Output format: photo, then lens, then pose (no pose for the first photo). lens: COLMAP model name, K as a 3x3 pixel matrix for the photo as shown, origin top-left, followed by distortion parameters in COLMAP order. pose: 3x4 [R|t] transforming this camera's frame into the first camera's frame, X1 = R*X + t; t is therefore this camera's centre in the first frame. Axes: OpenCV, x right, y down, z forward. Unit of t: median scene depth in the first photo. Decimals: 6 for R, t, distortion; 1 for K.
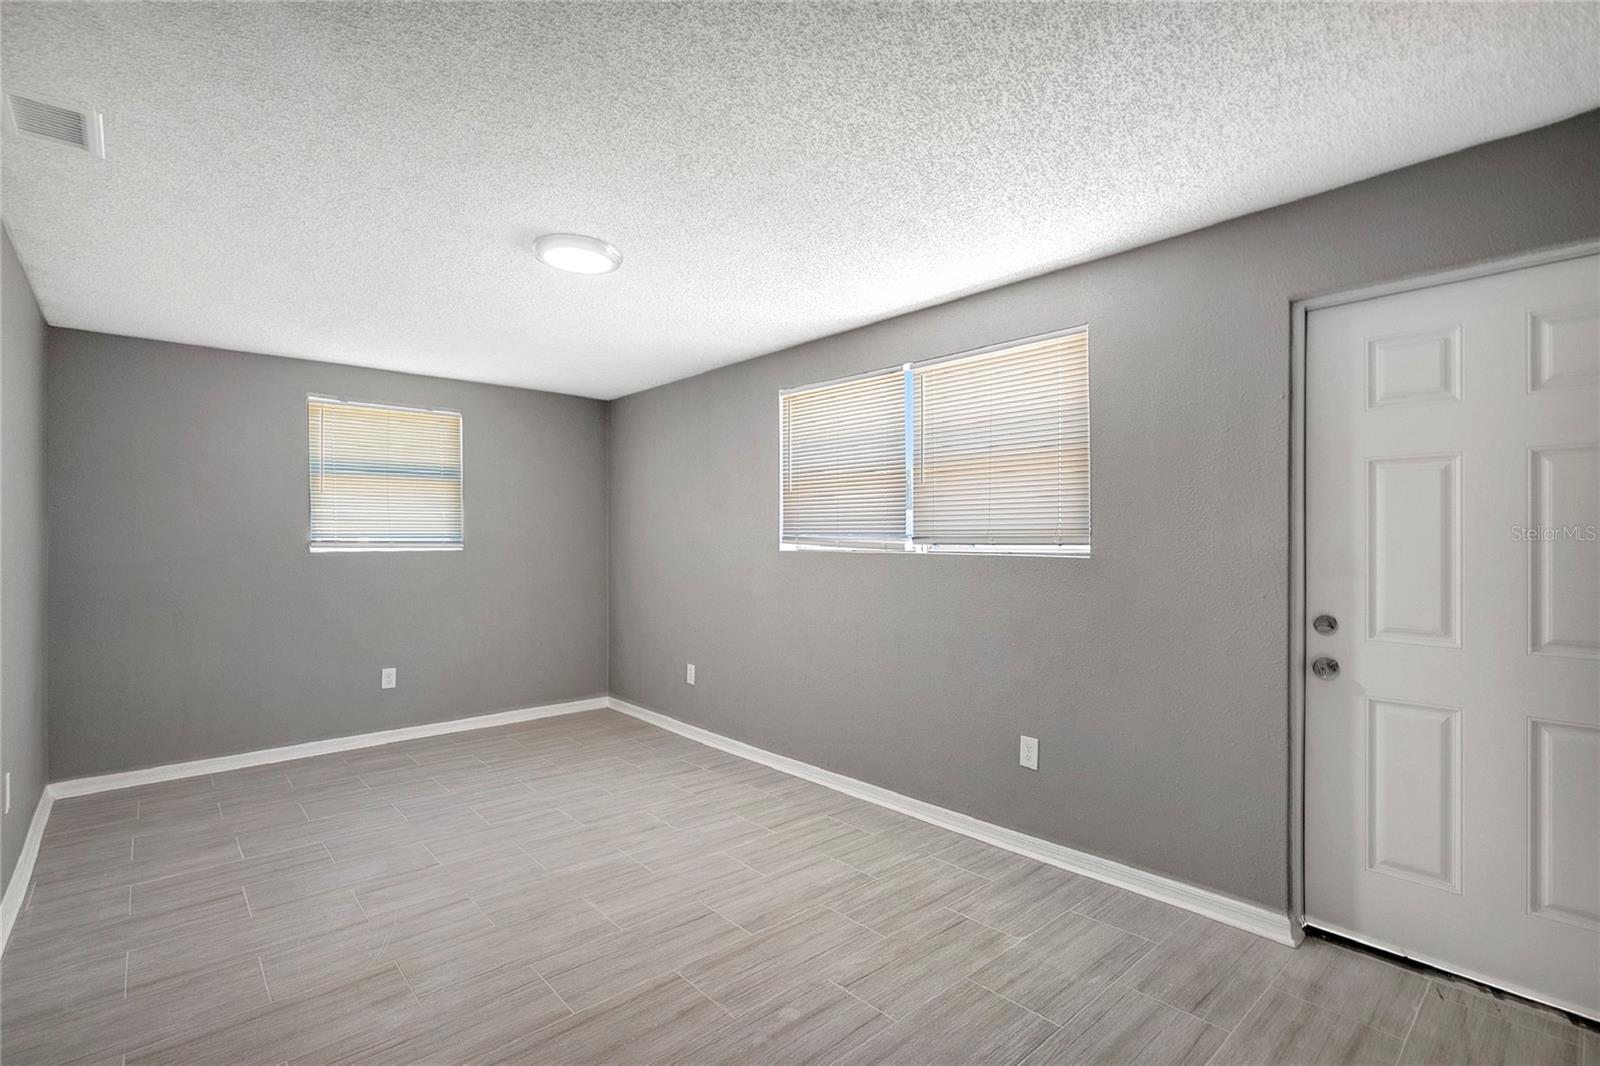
lens RADIAL K [[738.9, 0, 798.5], [0, 738.9, 539.9], [0, 0, 1]] dist [-0.011936, 0.003008]
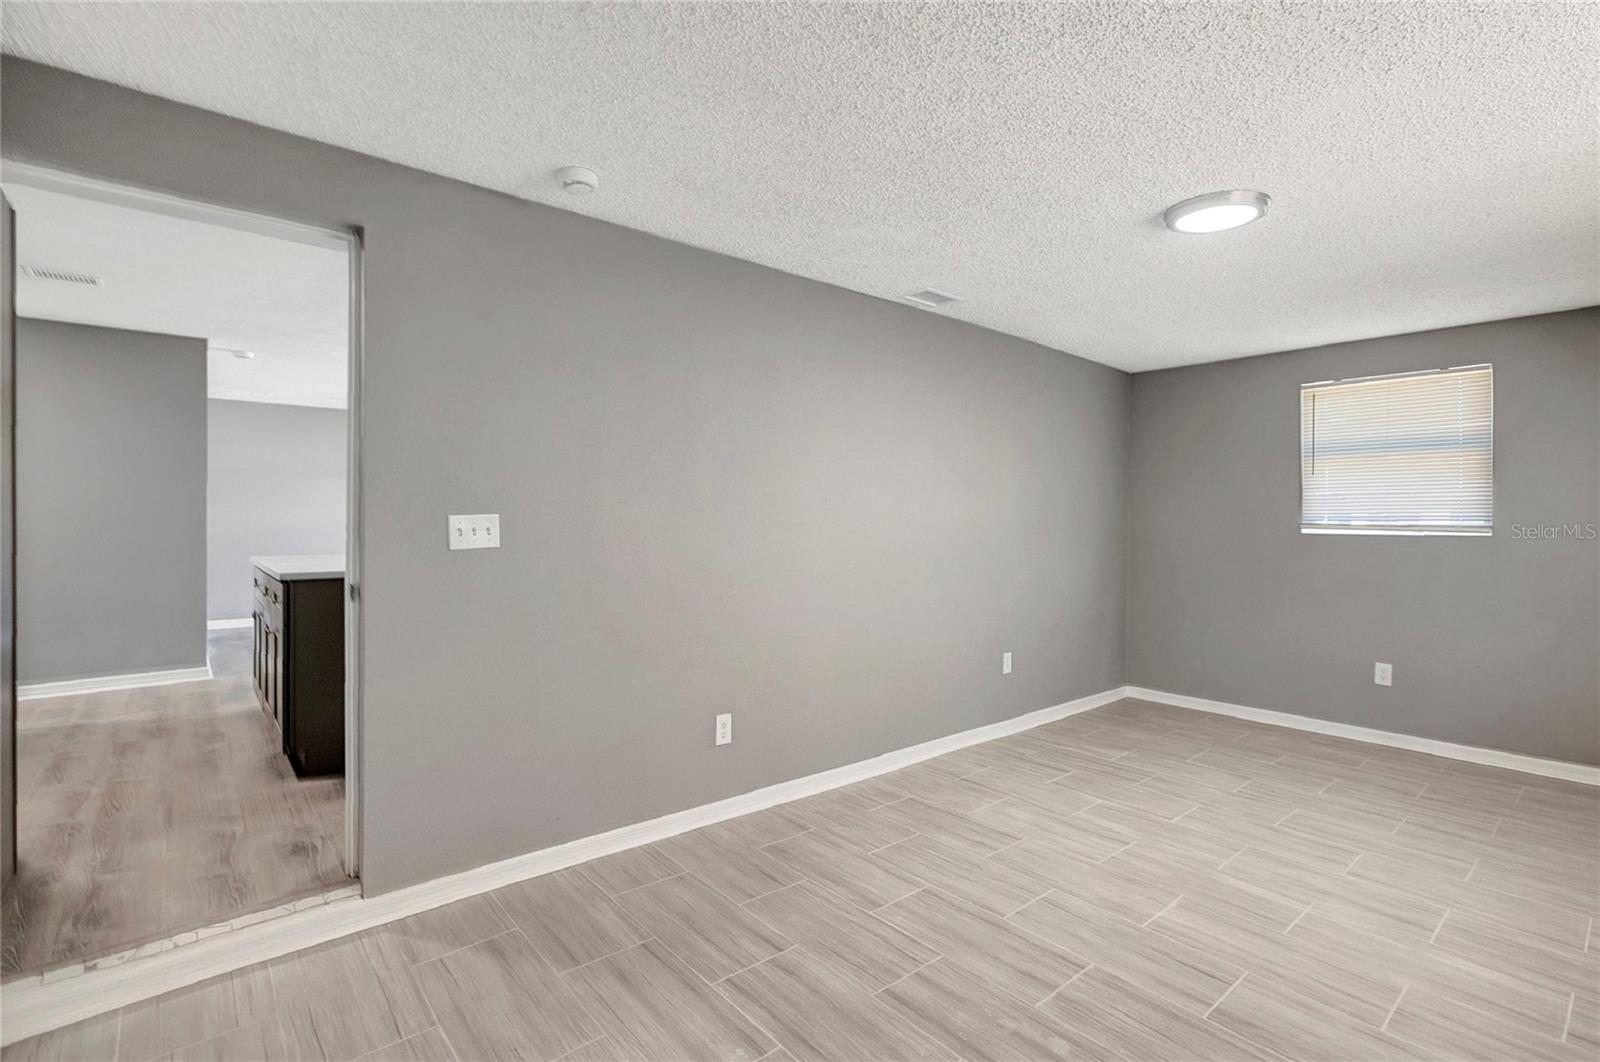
lens RADIAL K [[738.9, 0, 797.7], [0, 738.9, 517.2], [0, 0, 1]] dist [-0.011936, 0.003008]
pose [[-0.018374, 0.003557, -0.999825, 0.461982], [-0.011770, 0.999924, 0.003774, -0.002360], [0.999762, 0.011837, -0.018331, 0.356044]]
